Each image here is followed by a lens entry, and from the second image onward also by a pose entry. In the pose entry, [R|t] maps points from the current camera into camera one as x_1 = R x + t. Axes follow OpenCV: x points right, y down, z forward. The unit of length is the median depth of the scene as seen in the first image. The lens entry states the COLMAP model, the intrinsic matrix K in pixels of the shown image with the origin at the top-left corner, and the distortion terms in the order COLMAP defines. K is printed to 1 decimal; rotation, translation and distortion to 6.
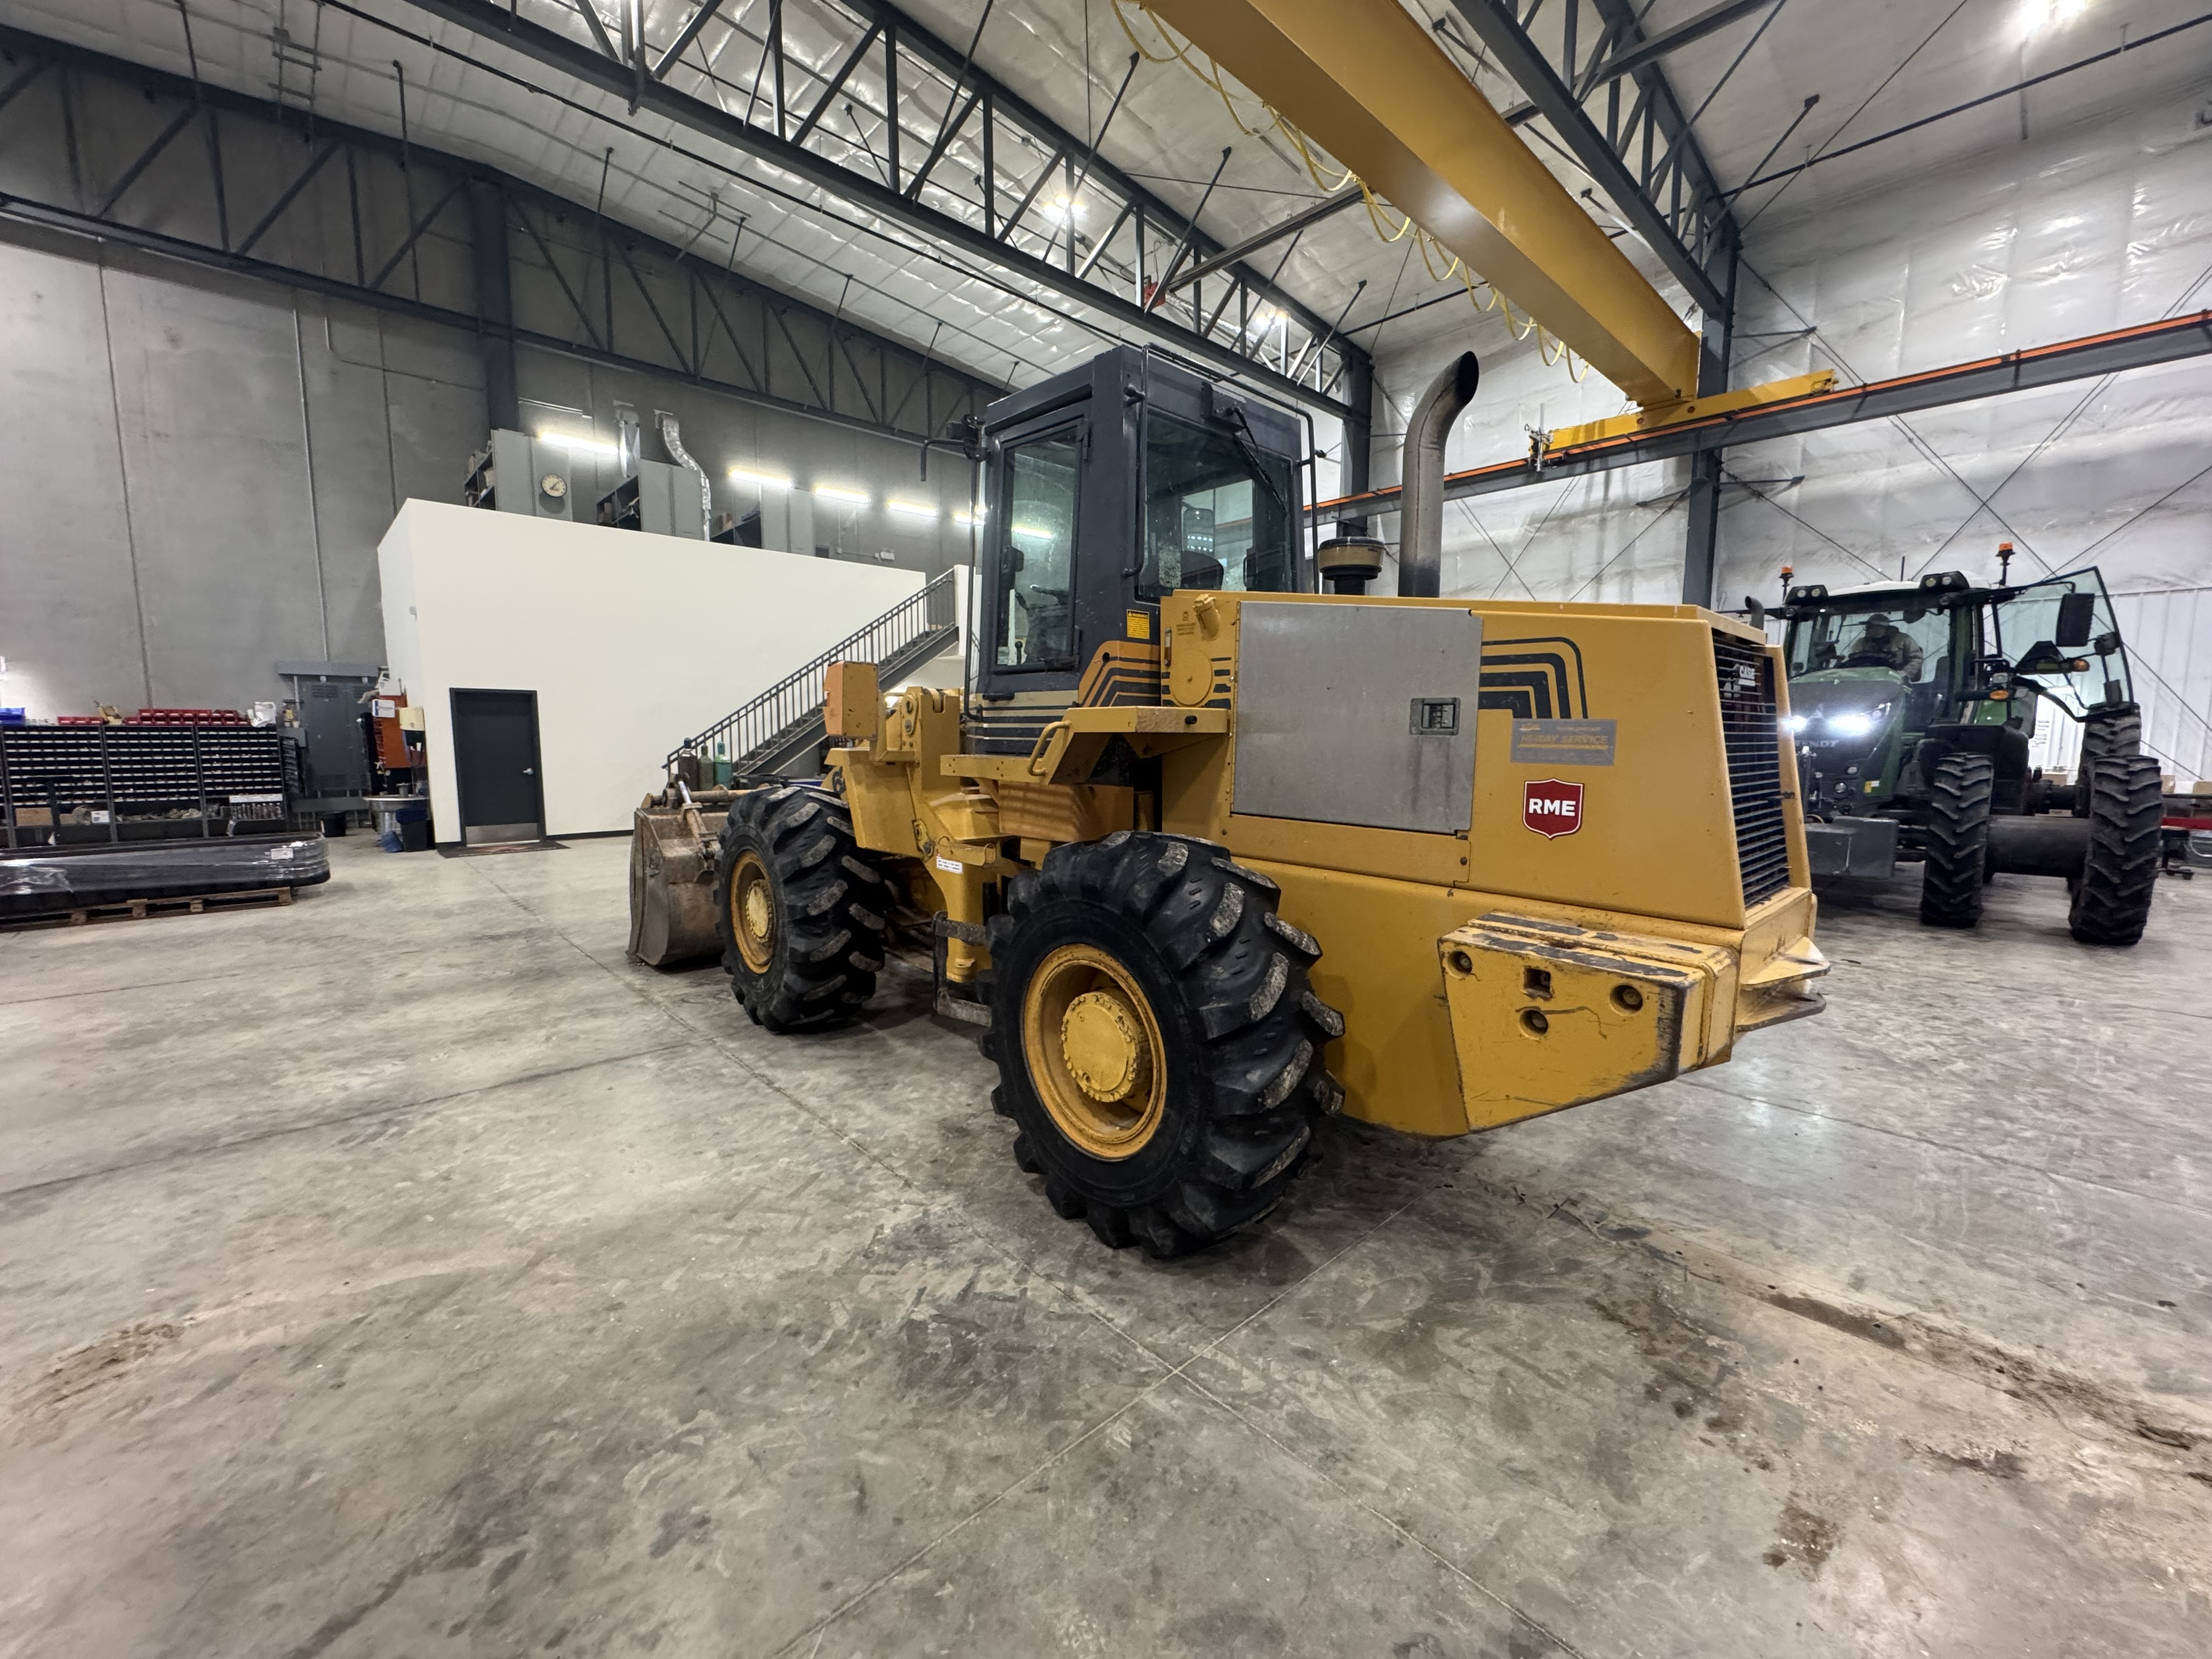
lens RADIAL K [[879.3, 0, 1105.5], [0, 879.3, 835.0], [0, 0, 1]] dist [-0.002814, -0.000184]
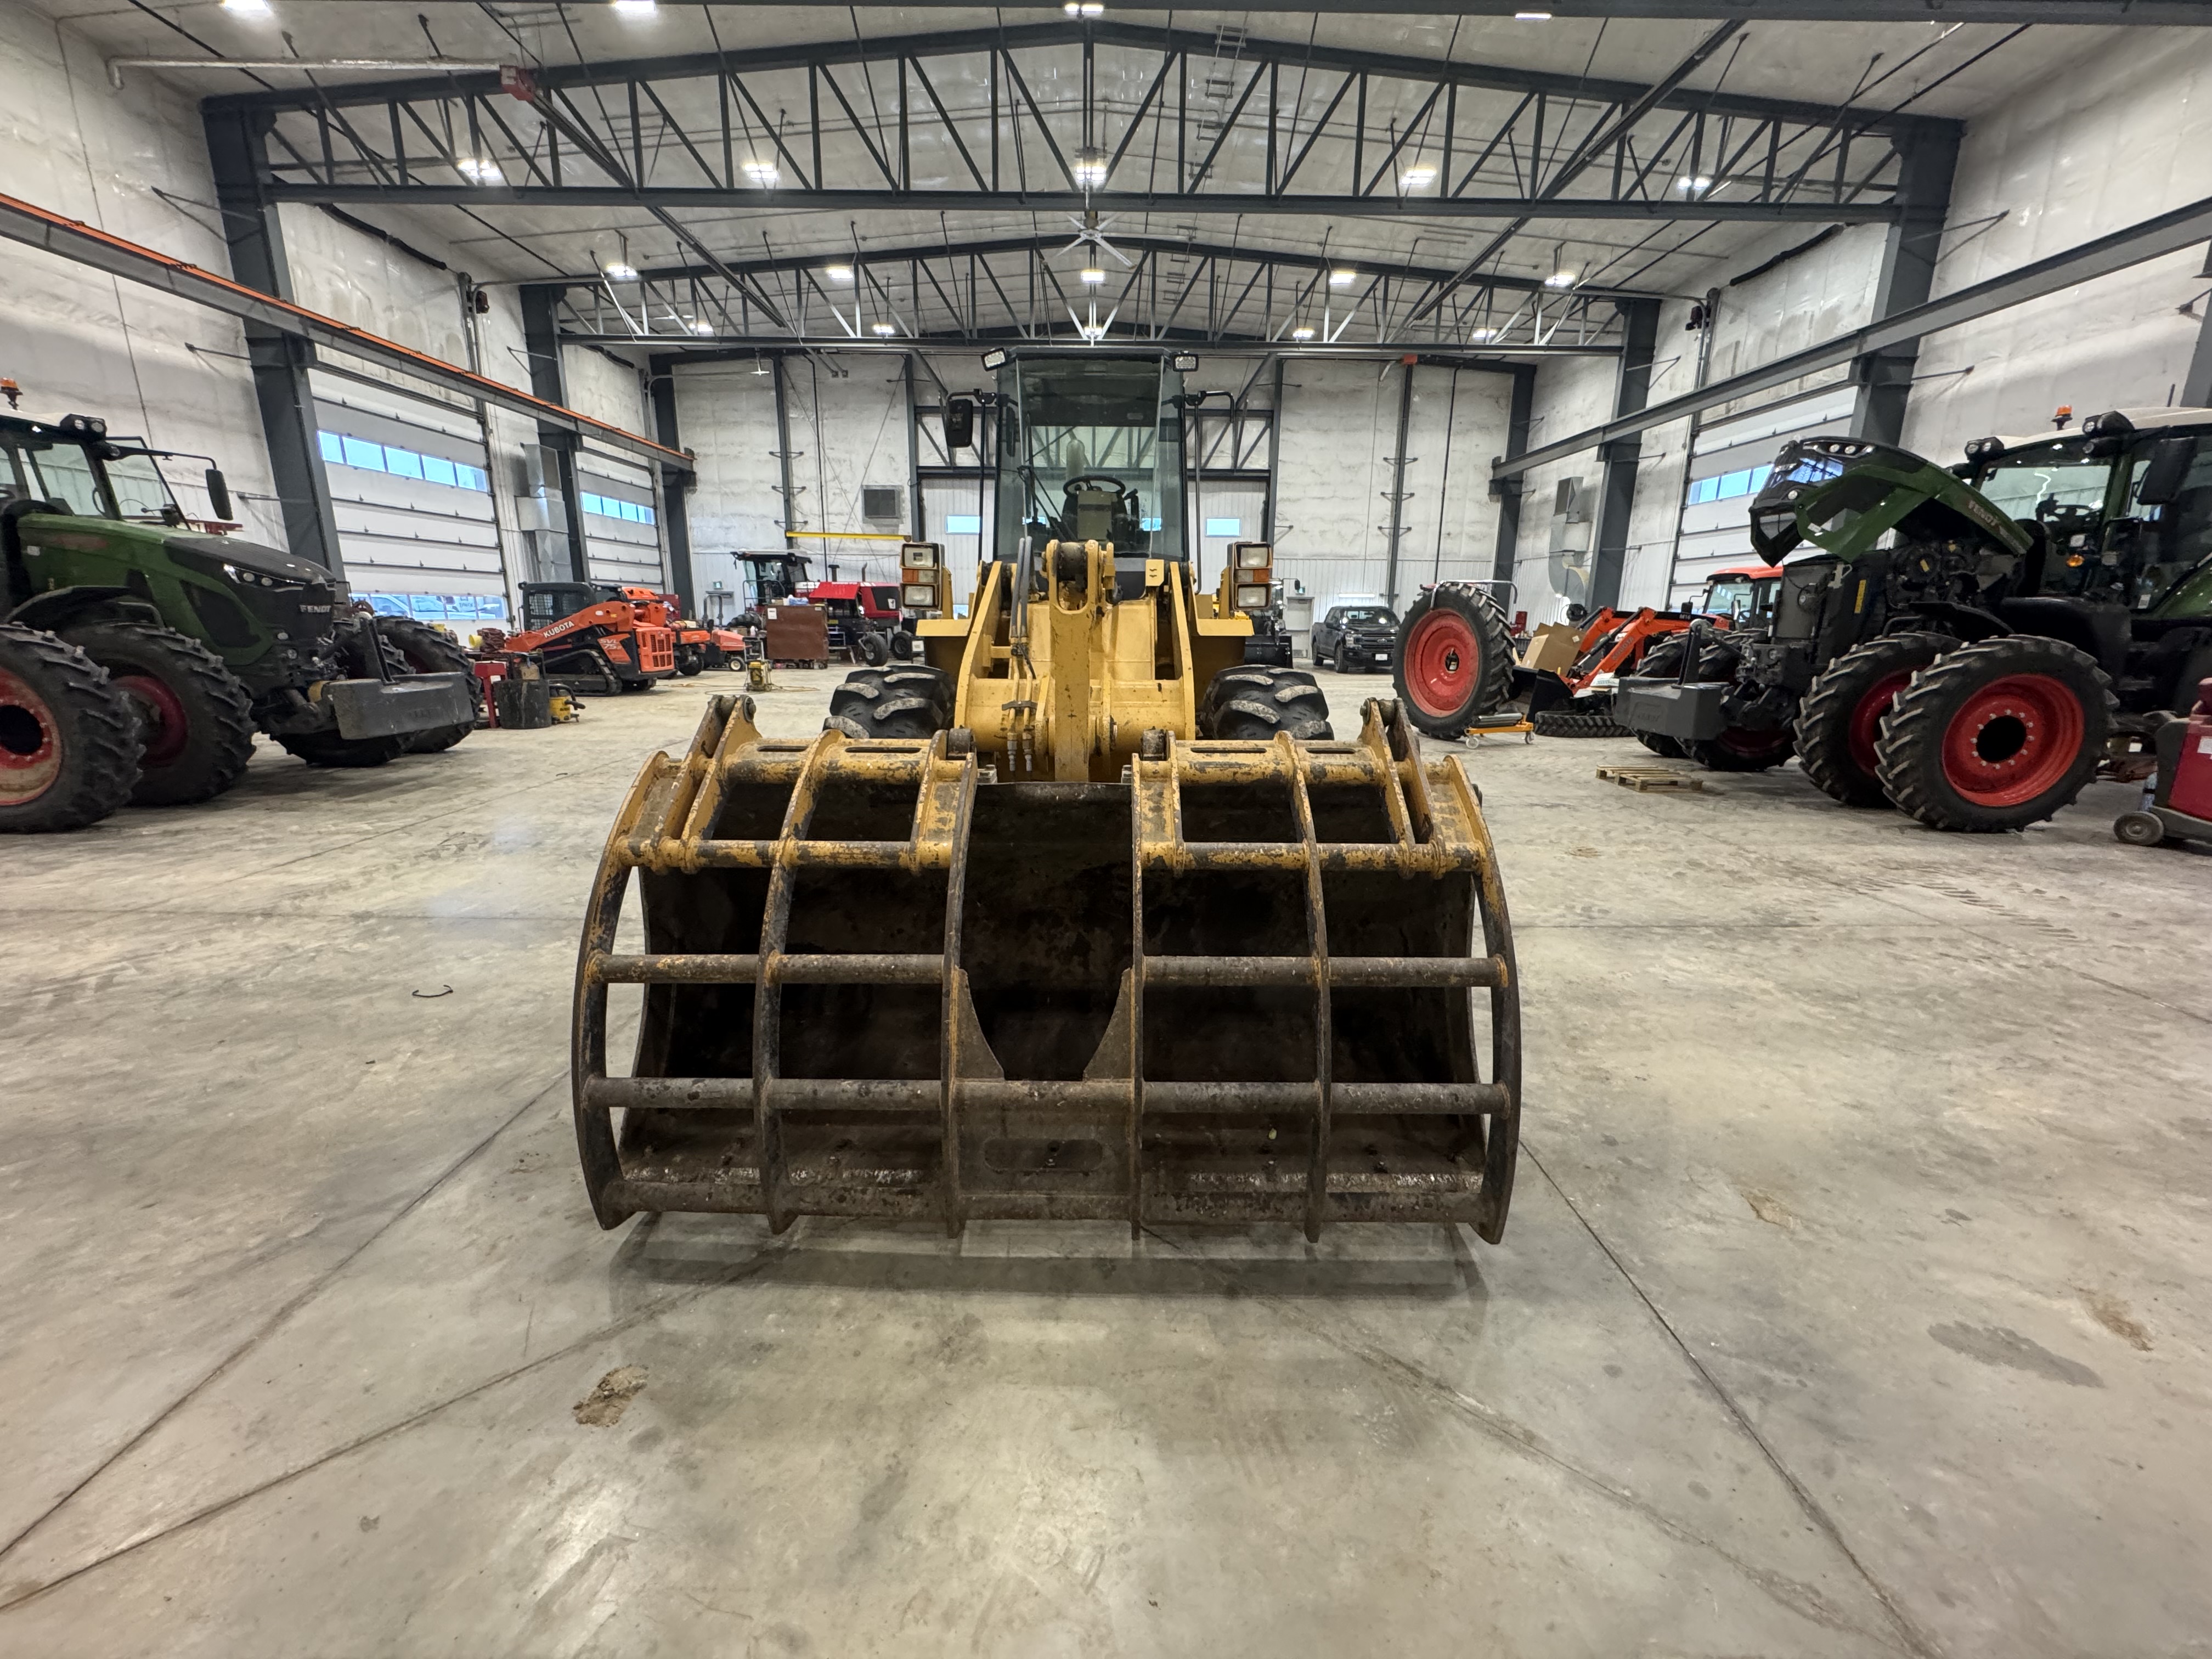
lens RADIAL K [[879.3, 0, 1105.5], [0, 879.3, 835.0], [0, 0, 1]] dist [-0.002814, -0.000184]
pose [[-0.731398, -0.175835, 0.658892, -0.968941], [0.068825, 0.942221, 0.327845, -0.223801], [-0.678469, 0.285133, -0.677037, 1.998813]]
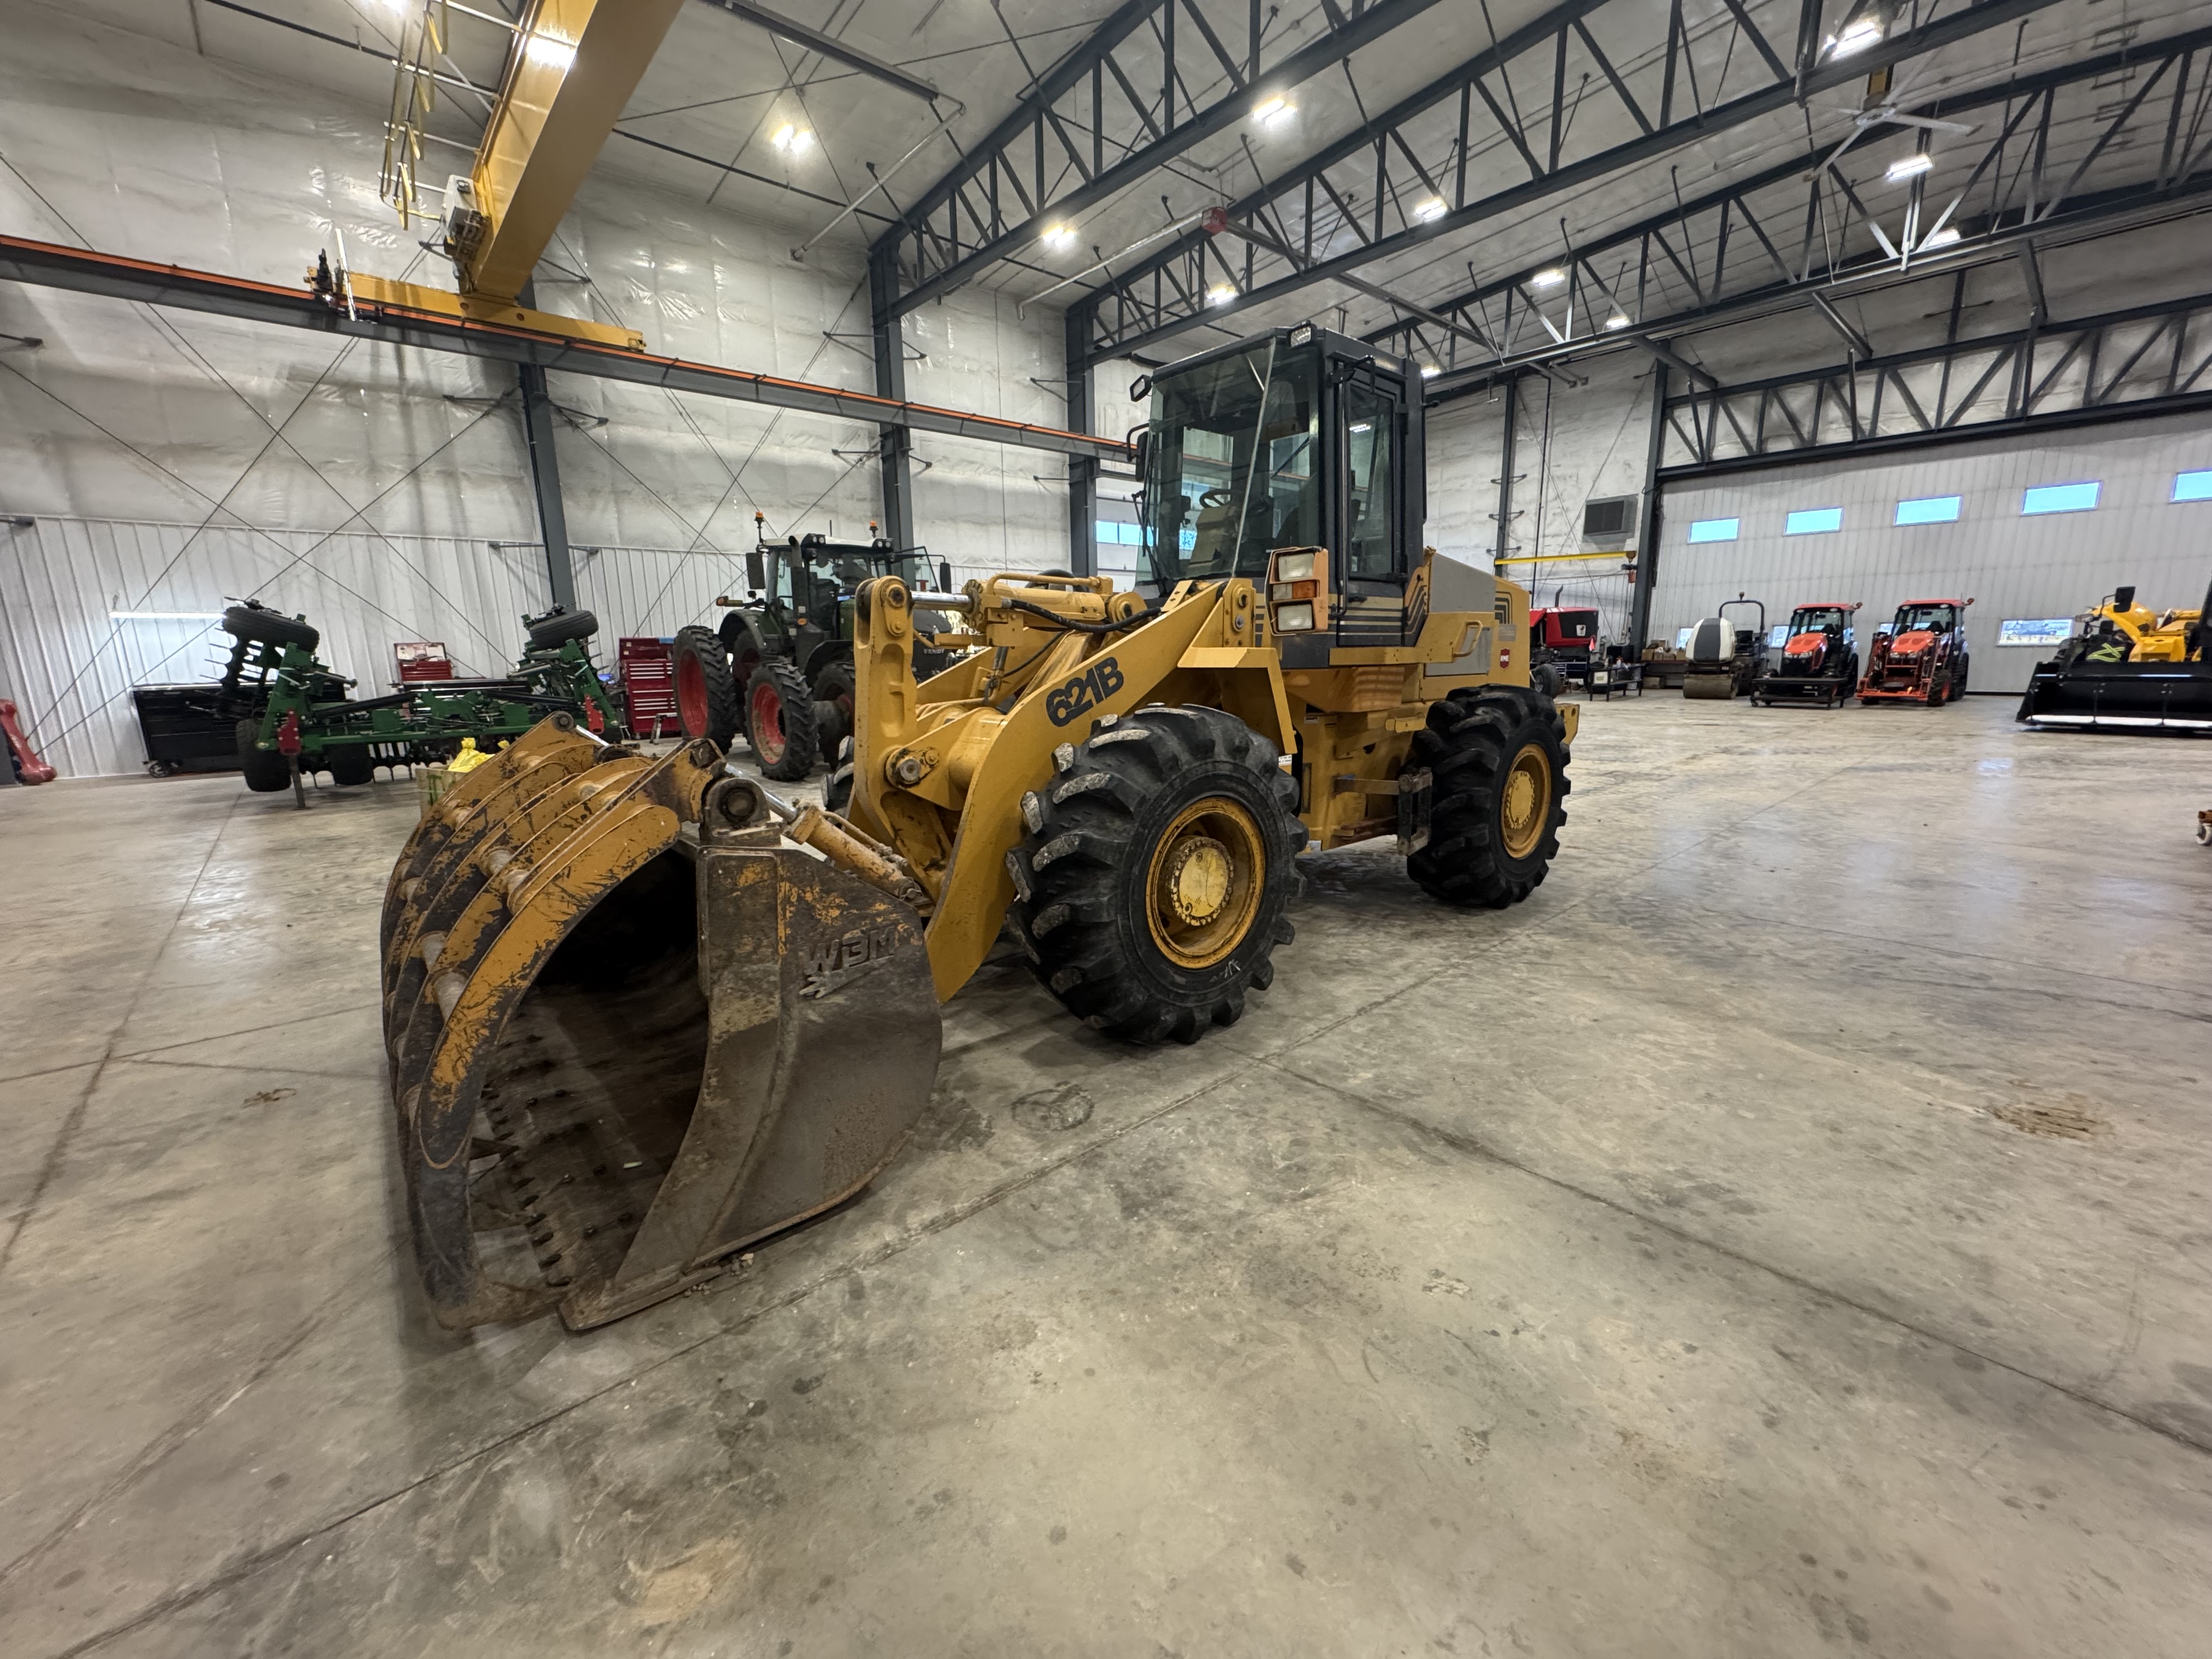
lens RADIAL K [[883.5, 0, 1106.0], [0, 883.5, 829.5], [0, 0, 1]] dist [-0.001388, -0.000123]
pose [[0.031868, -0.204584, 0.978330, -1.232359], [0.134232, 0.970836, 0.198644, -0.121563], [-0.990437, 0.124993, 0.058401, 1.164664]]
